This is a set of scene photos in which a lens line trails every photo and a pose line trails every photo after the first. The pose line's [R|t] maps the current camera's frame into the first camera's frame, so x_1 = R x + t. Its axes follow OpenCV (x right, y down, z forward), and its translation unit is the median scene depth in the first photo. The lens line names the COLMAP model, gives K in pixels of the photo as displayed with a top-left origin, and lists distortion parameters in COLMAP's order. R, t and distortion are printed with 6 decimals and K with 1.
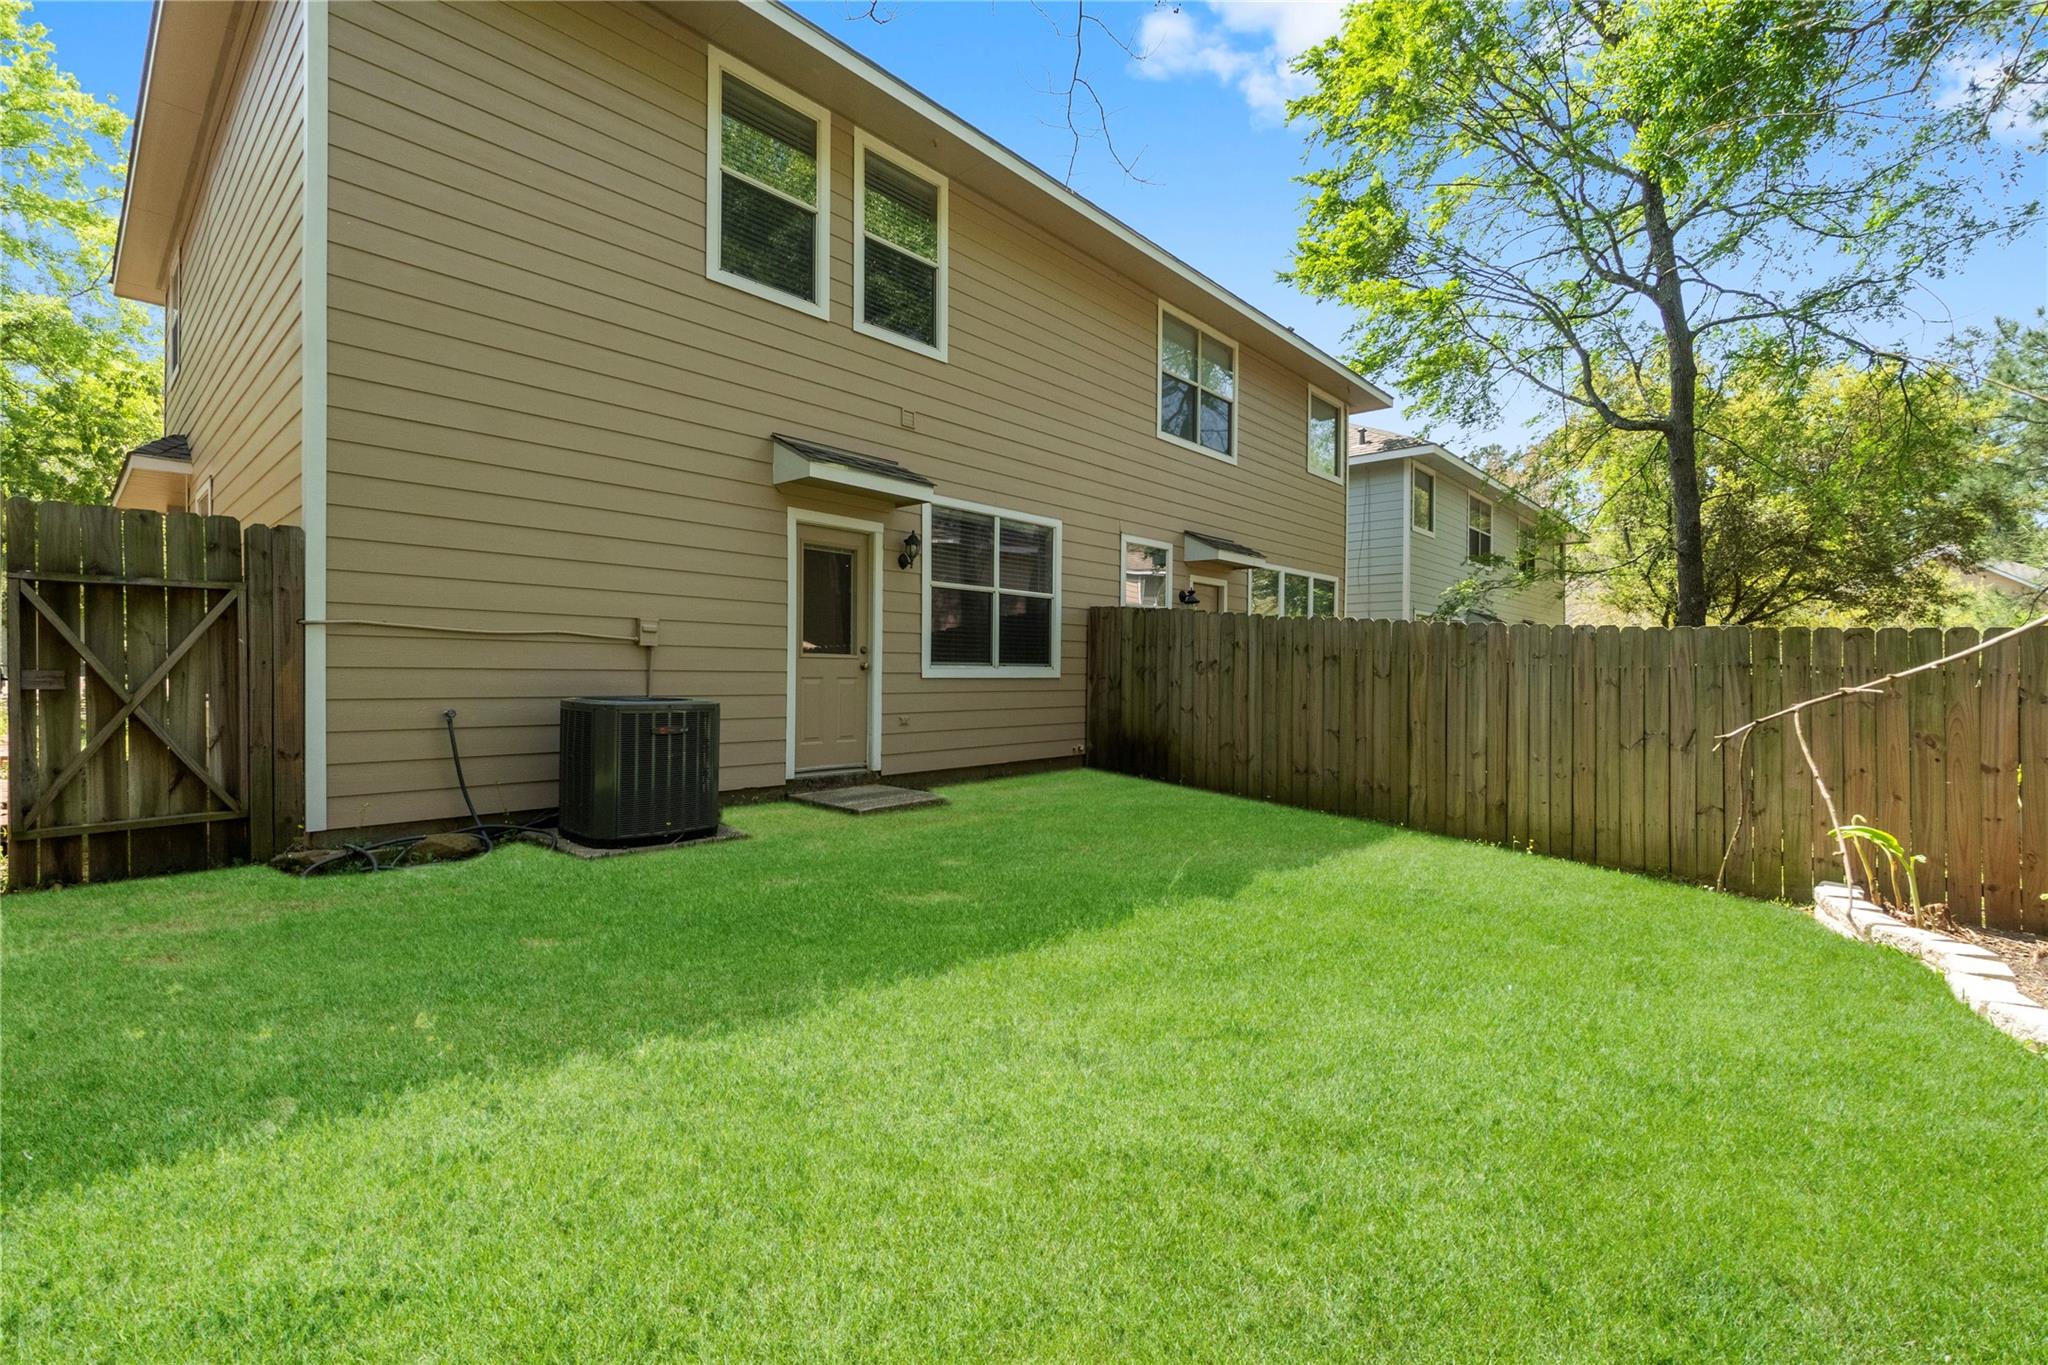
lens RADIAL K [[913.4, 0, 1038.0], [0, 913.4, 660.8], [0, 0, 1]] dist [-0.002956, 0.000007]
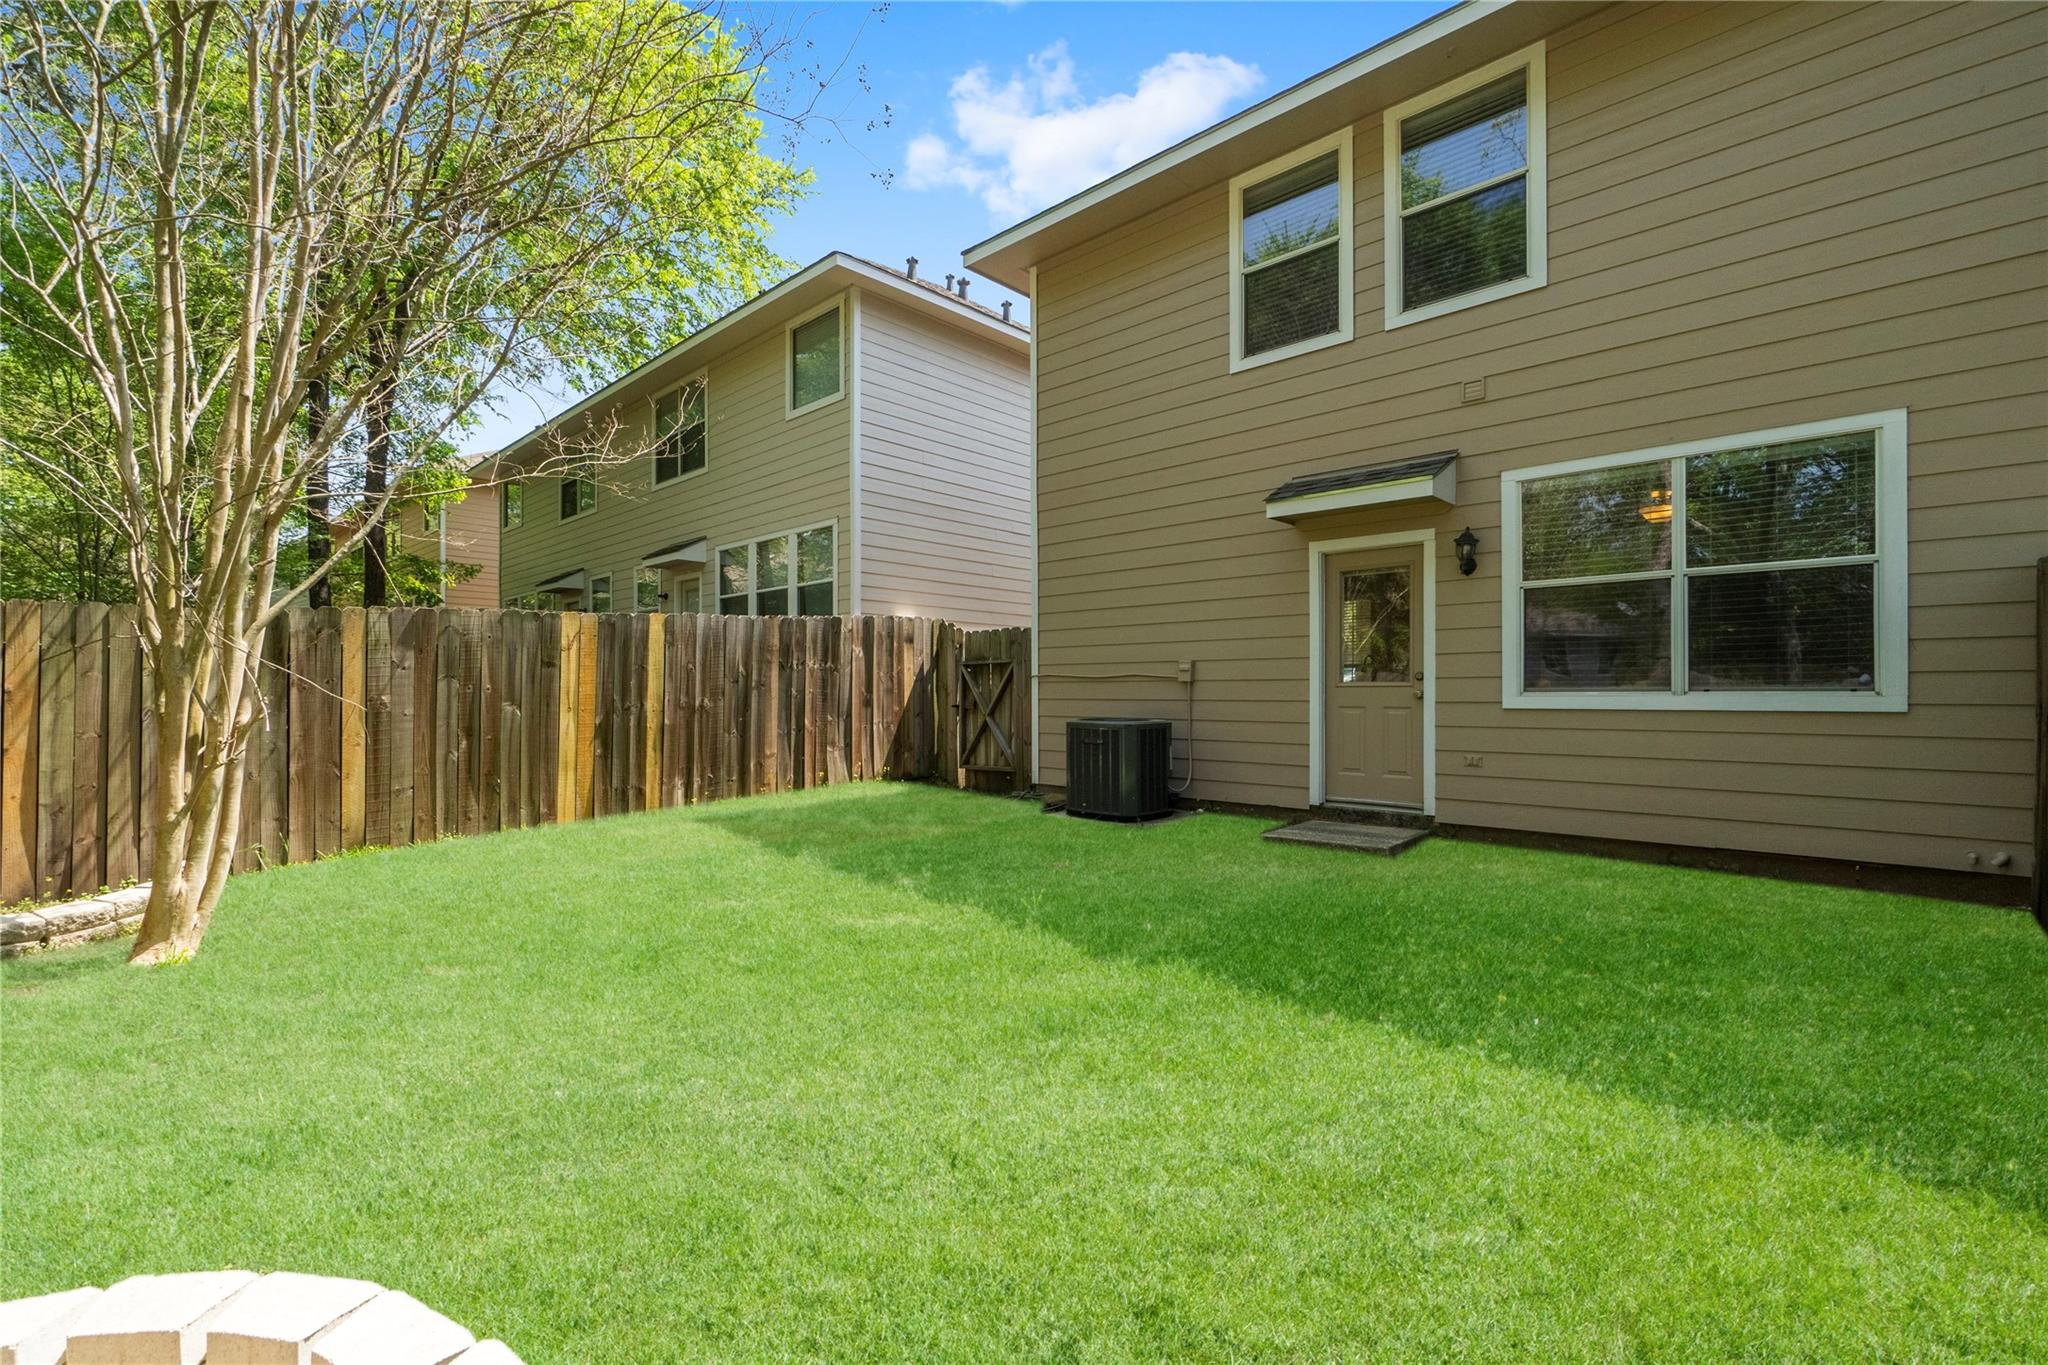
lens RADIAL K [[888.8, 0, 1024.0], [0, 888.8, 682.5], [0, 0, 1]] dist [-0.000362, 0.000064]
pose [[-0.032671, -0.026270, -0.999121, 0.703923], [0.008610, 0.999610, -0.026564, 0.014206], [0.999429, -0.009471, -0.032432, 0.666209]]
